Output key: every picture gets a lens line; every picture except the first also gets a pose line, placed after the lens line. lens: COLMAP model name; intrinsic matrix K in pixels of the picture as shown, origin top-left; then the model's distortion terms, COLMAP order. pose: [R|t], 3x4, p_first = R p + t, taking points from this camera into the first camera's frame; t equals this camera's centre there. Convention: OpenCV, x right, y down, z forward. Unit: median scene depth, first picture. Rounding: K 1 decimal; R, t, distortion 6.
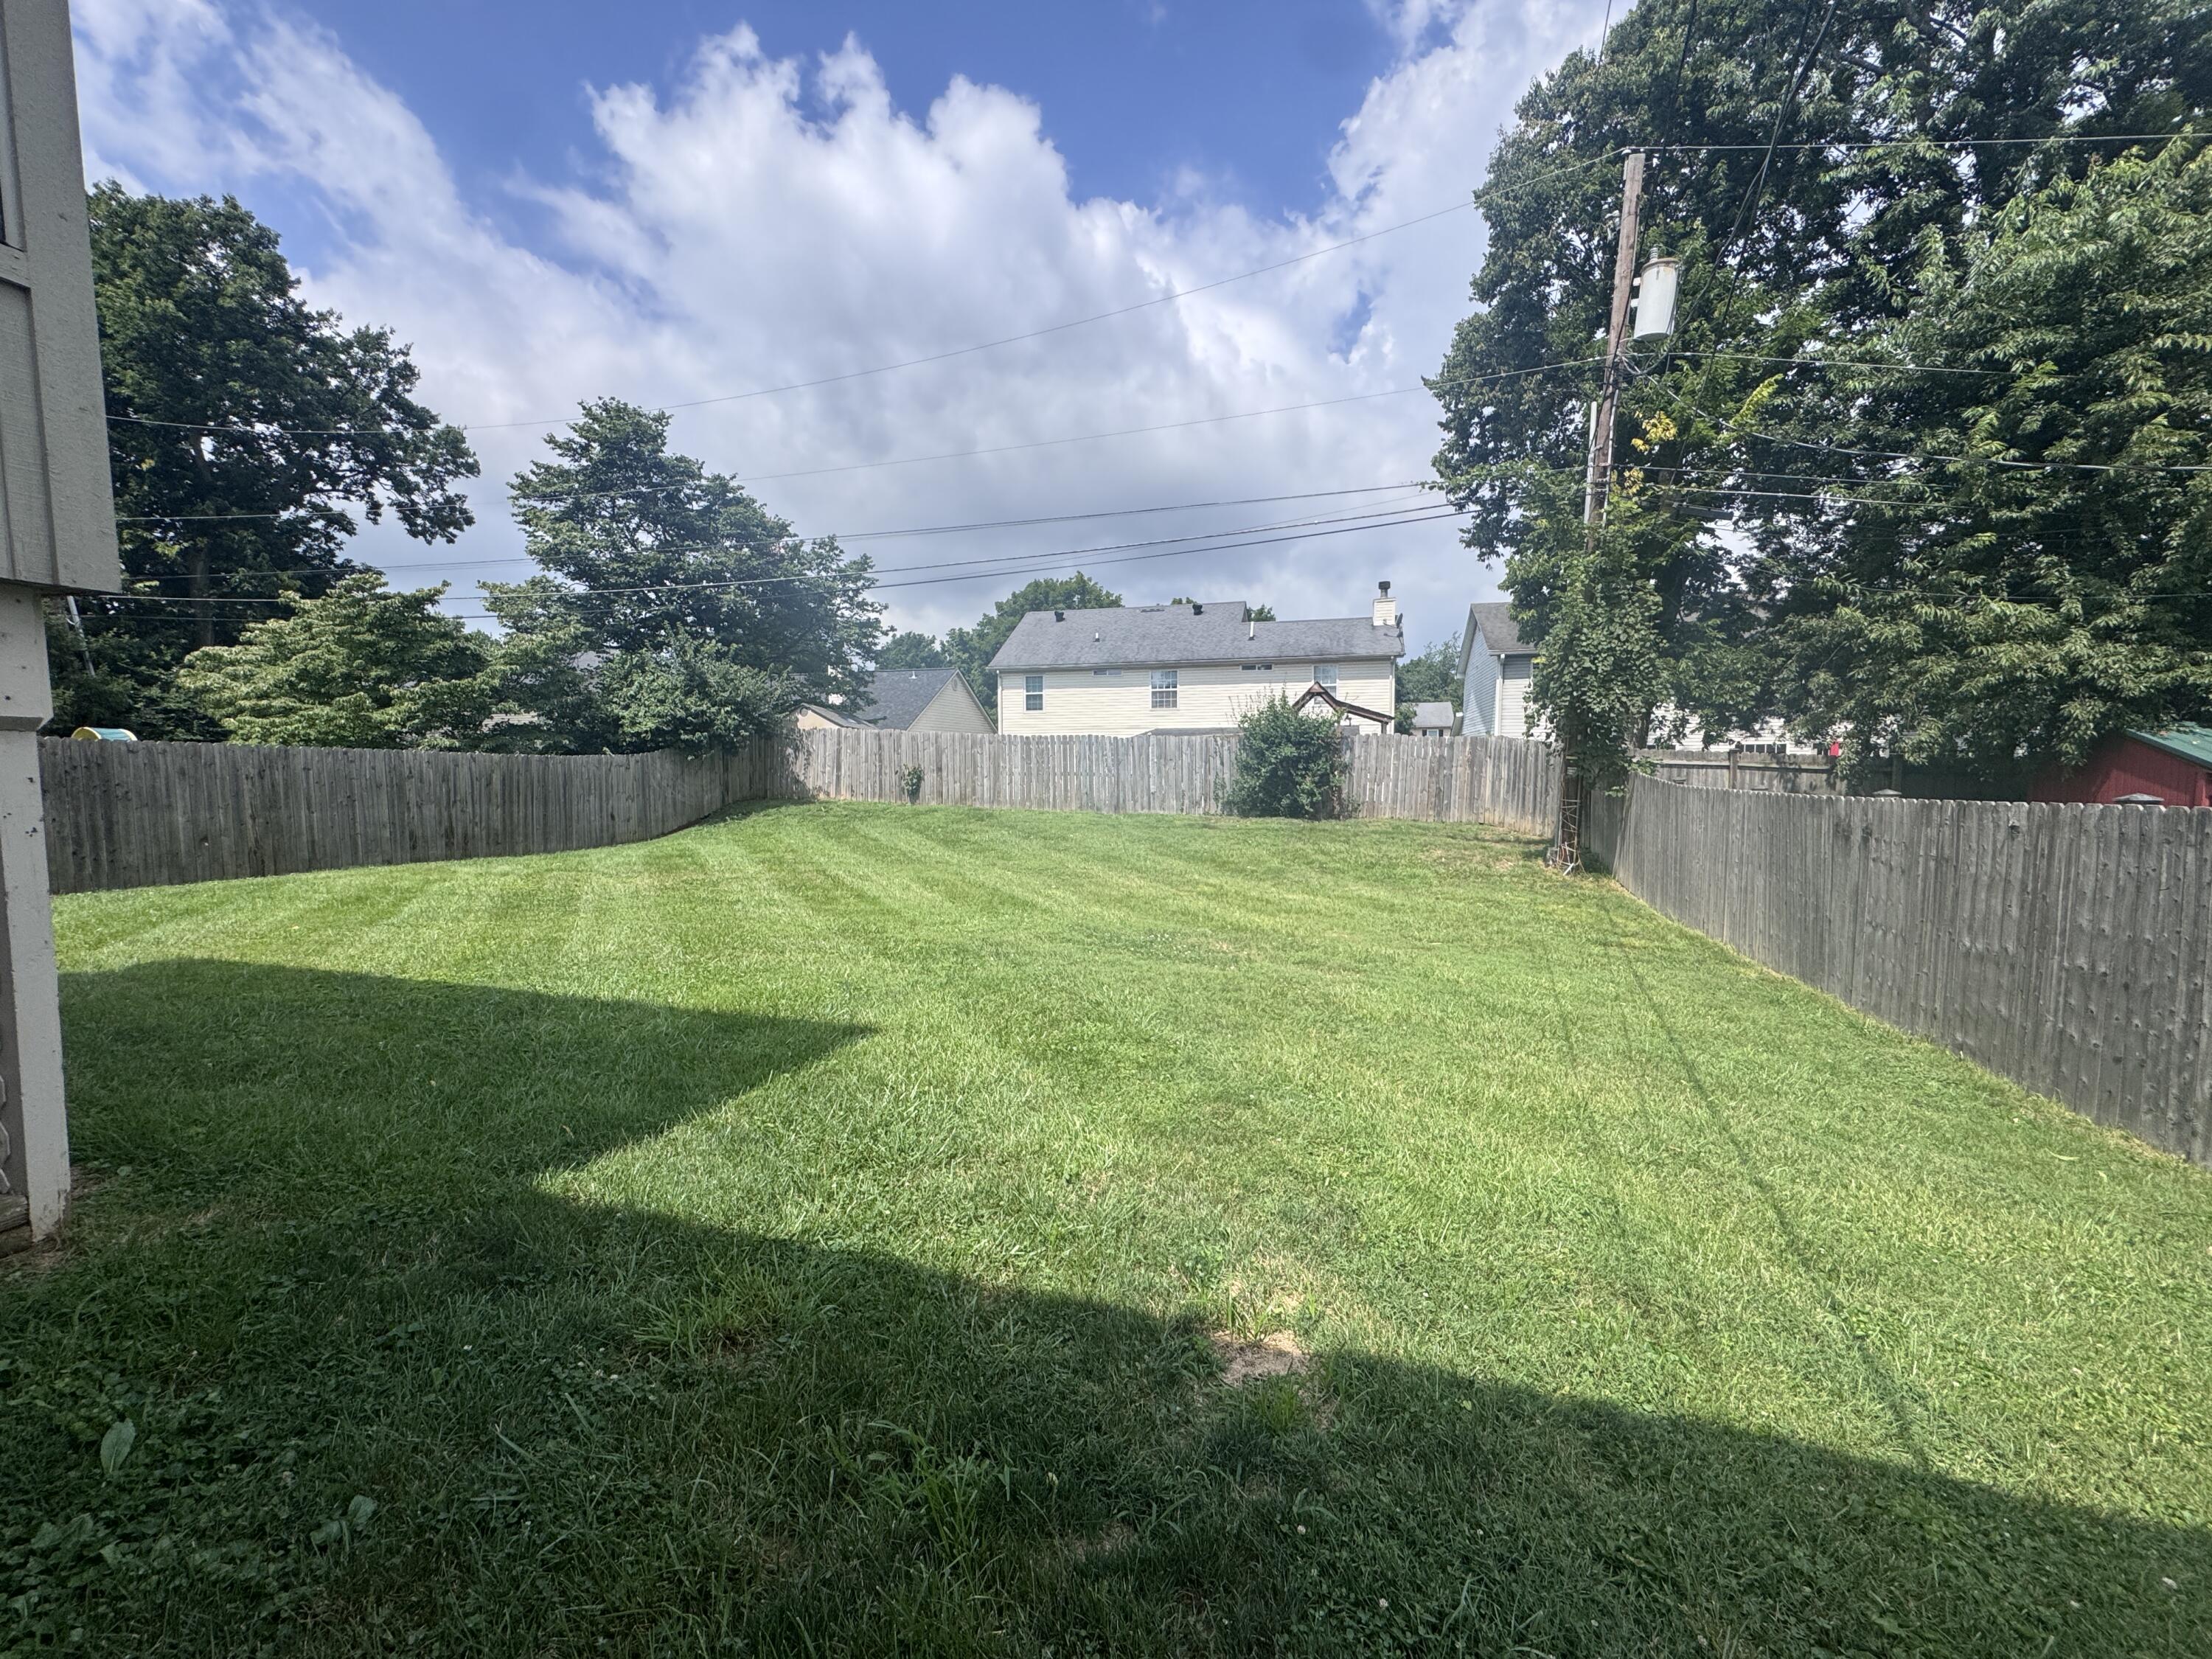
lens RADIAL K [[881.7, 0, 1104.9], [0, 881.7, 827.2], [0, 0, 1]] dist [-0.002424, -0.000127]
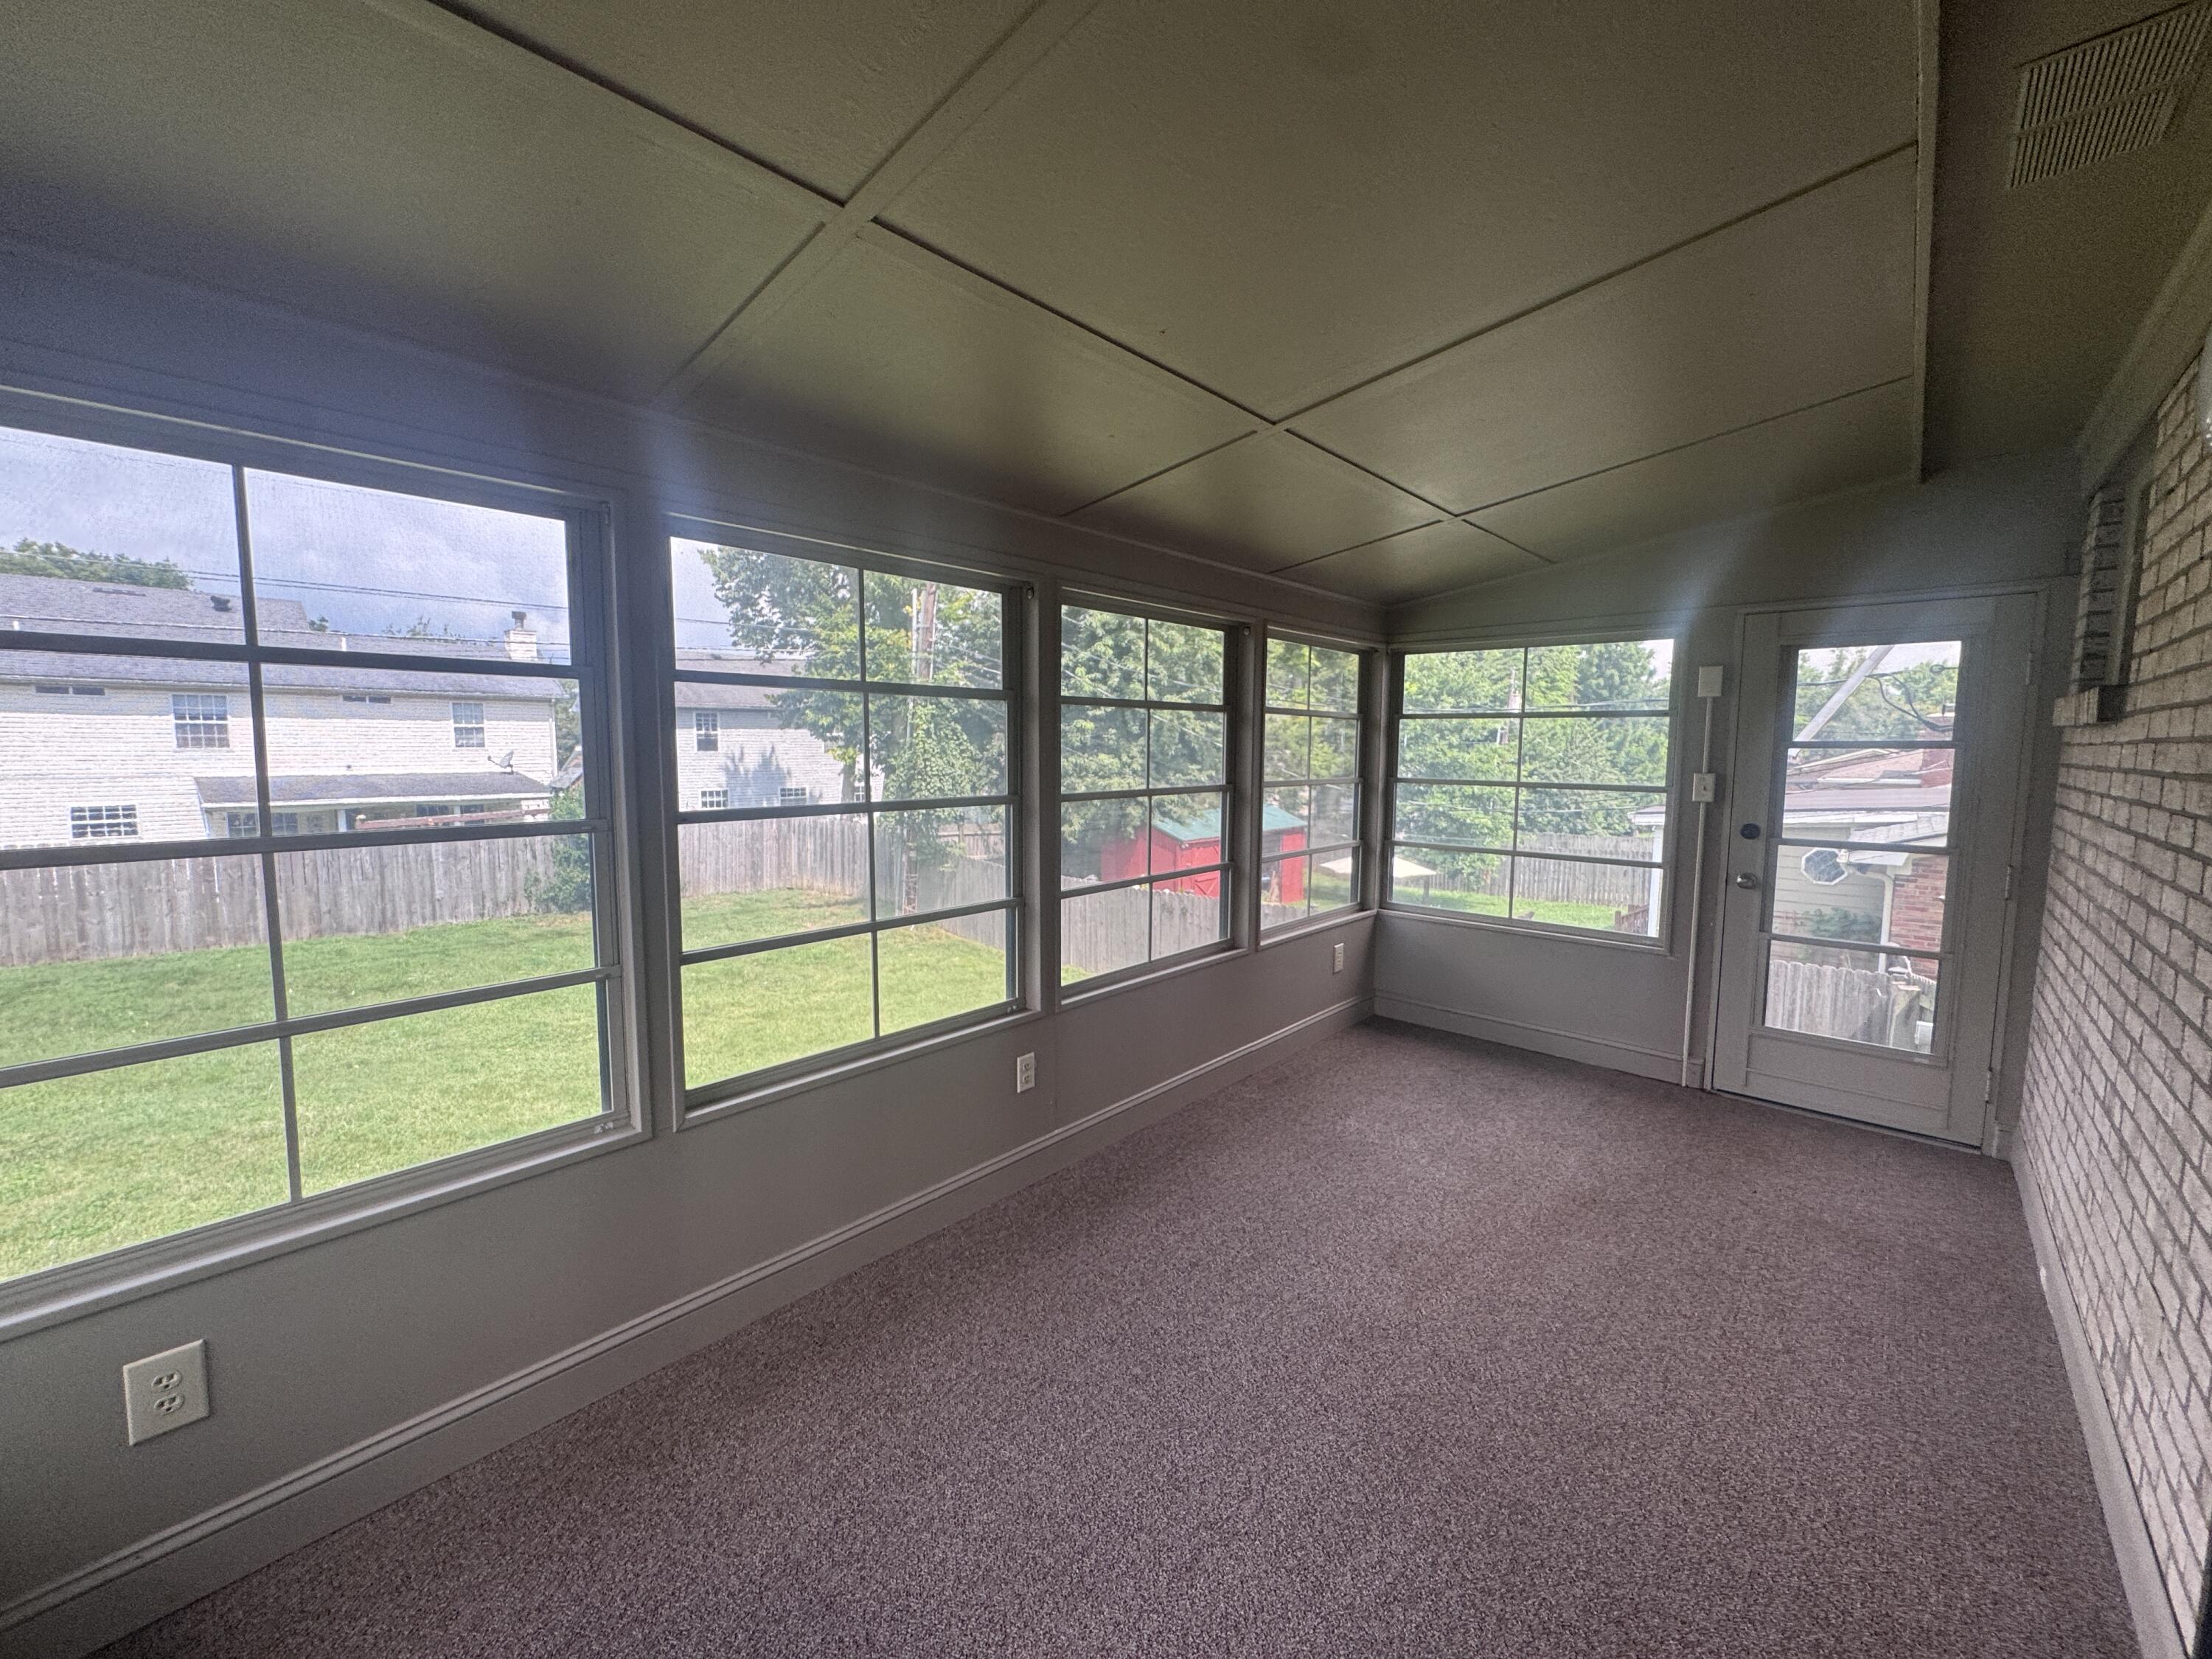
lens RADIAL K [[877.1, 0, 1118.6], [0, 877.1, 829.2], [0, 0, 1]] dist [-0.012425, -0.000155]
pose [[0.442291, -0.077513, 0.893516, -0.384188], [0.057360, 0.996663, 0.058068, -0.115060], [-0.895036, 0.025569, 0.445261, 0.073772]]
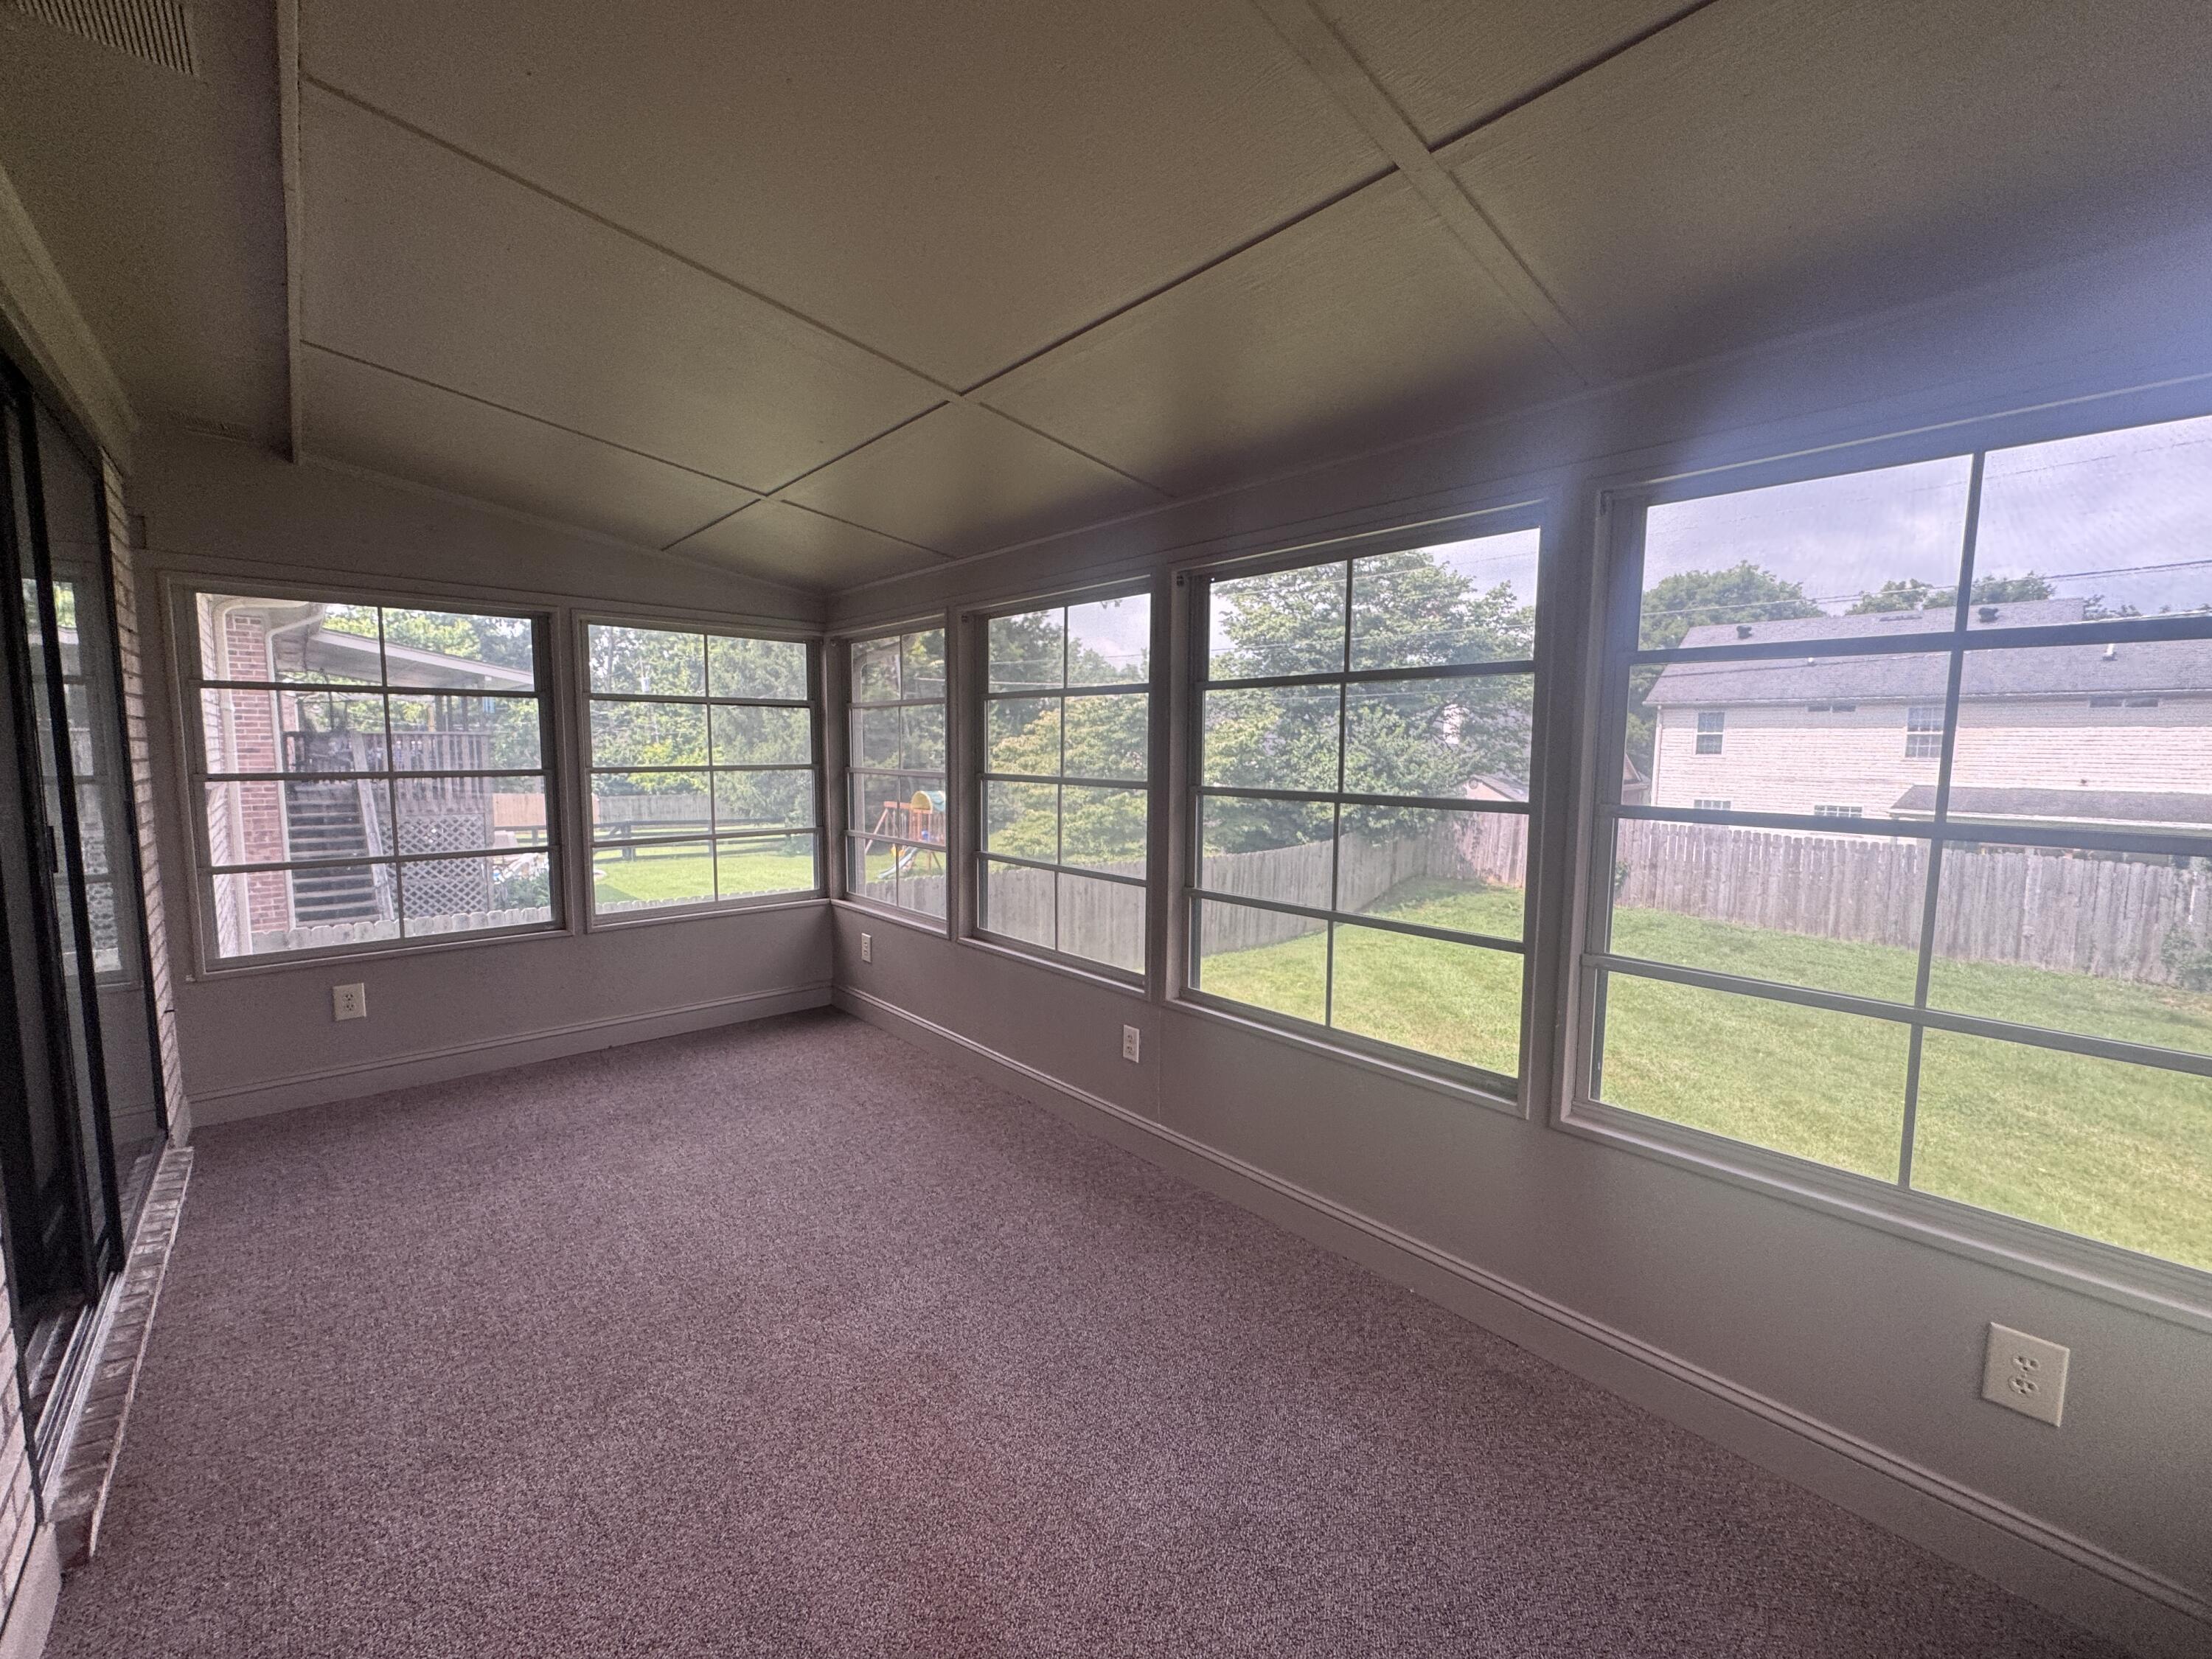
lens RADIAL K [[881.7, 0, 1104.9], [0, 881.7, 827.2], [0, 0, 1]] dist [-0.002424, -0.000127]
pose [[0.846227, 0.064865, -0.528860, -0.201654], [-0.054117, 0.997893, 0.035799, -0.110980], [0.530068, -0.001674, 0.847954, 0.022592]]
